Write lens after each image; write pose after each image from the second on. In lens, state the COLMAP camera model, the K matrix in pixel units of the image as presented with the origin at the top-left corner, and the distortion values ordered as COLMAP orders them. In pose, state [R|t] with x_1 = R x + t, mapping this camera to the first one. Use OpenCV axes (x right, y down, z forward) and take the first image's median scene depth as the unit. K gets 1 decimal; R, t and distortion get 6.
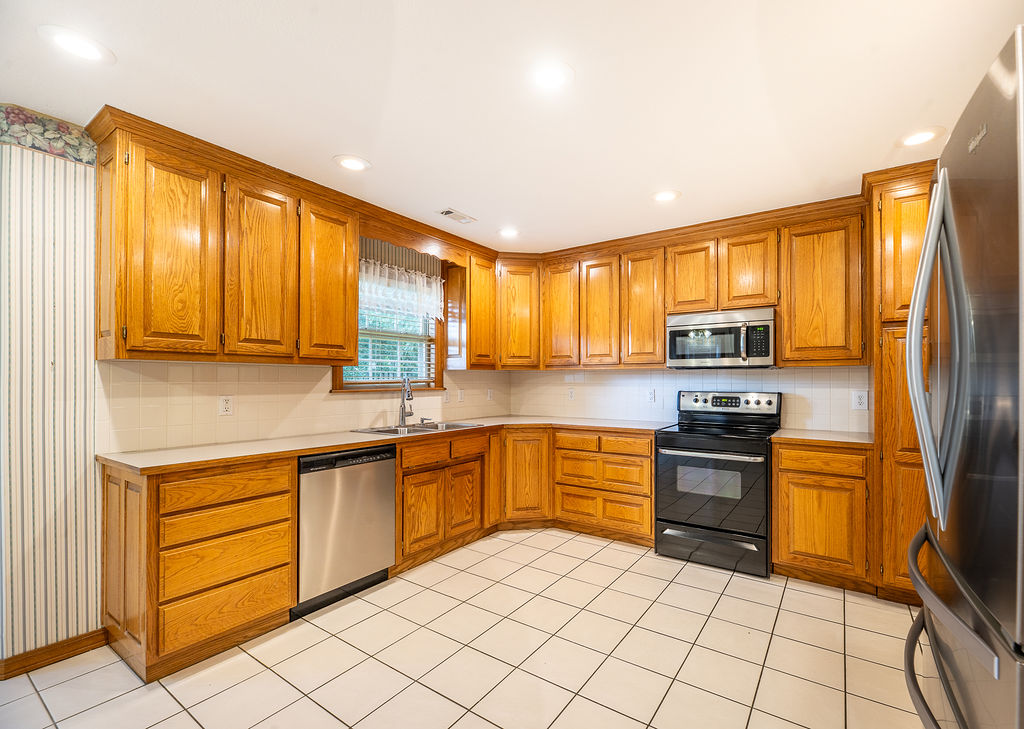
lens RADIAL K [[449.8, 0, 535.1], [0, 449.8, 378.8], [0, 0, 1]] dist [0.000426, -0.000209]
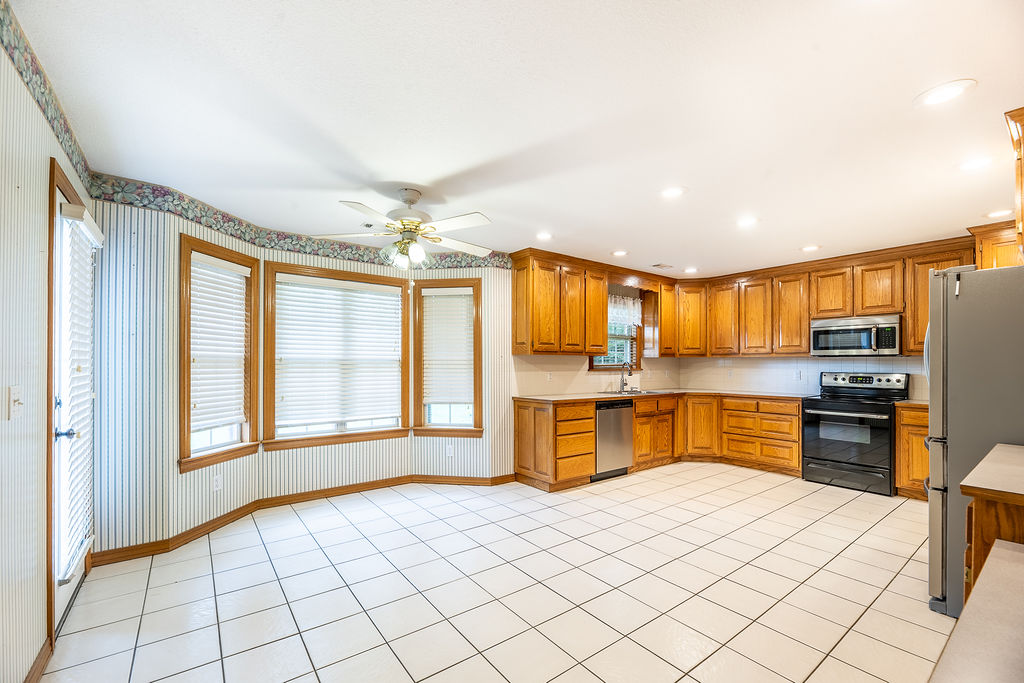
lens RADIAL K [[420.4, 0, 496.2], [0, 420.4, 360.8], [0, 0, 1]] dist [-0.001870, -0.000762]
pose [[0.939160, 0.000240, -0.343479, -0.202426], [-0.001213, 0.999996, -0.002616, -0.003999], [0.343477, 0.002873, 0.939157, -0.641786]]
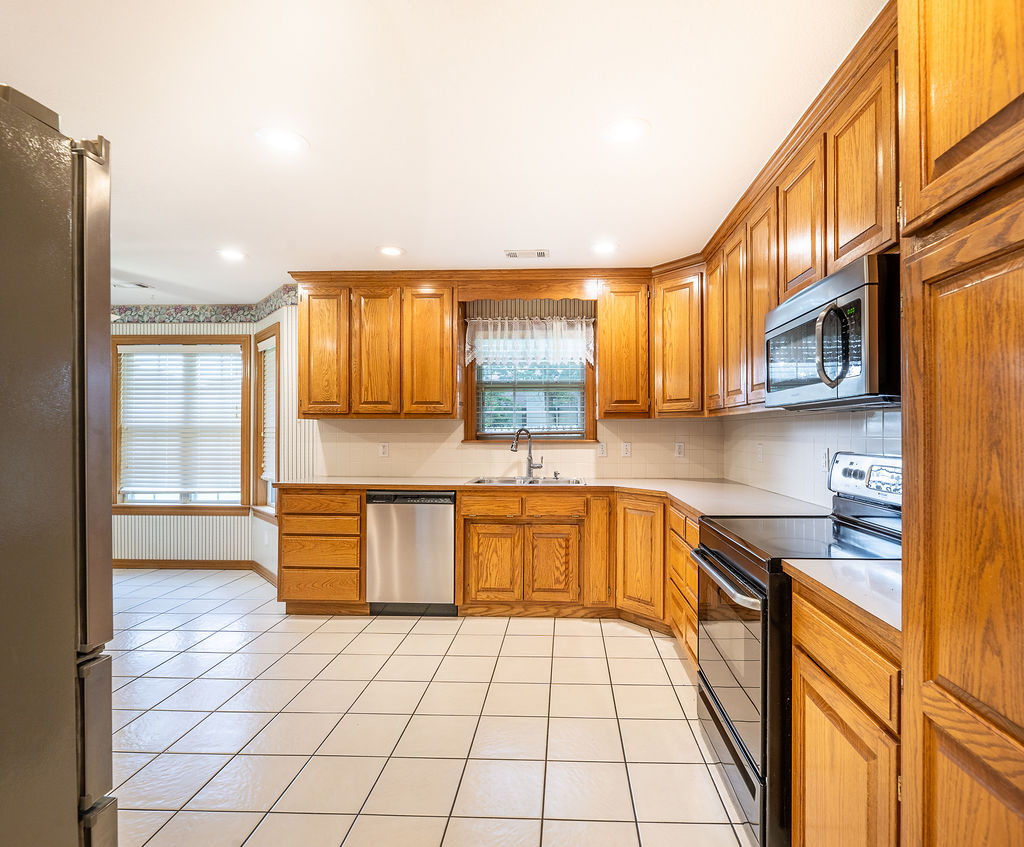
lens RADIAL K [[508.1, 0, 550.0], [0, 508.1, 430.9], [0, 0, 1]] dist [-0.000996, -0.000201]
pose [[0.532275, -0.002096, -0.846569, 0.686757], [0.003071, 0.999995, -0.000545, 0.002604], [0.846566, -0.002310, 0.532279, 0.453580]]
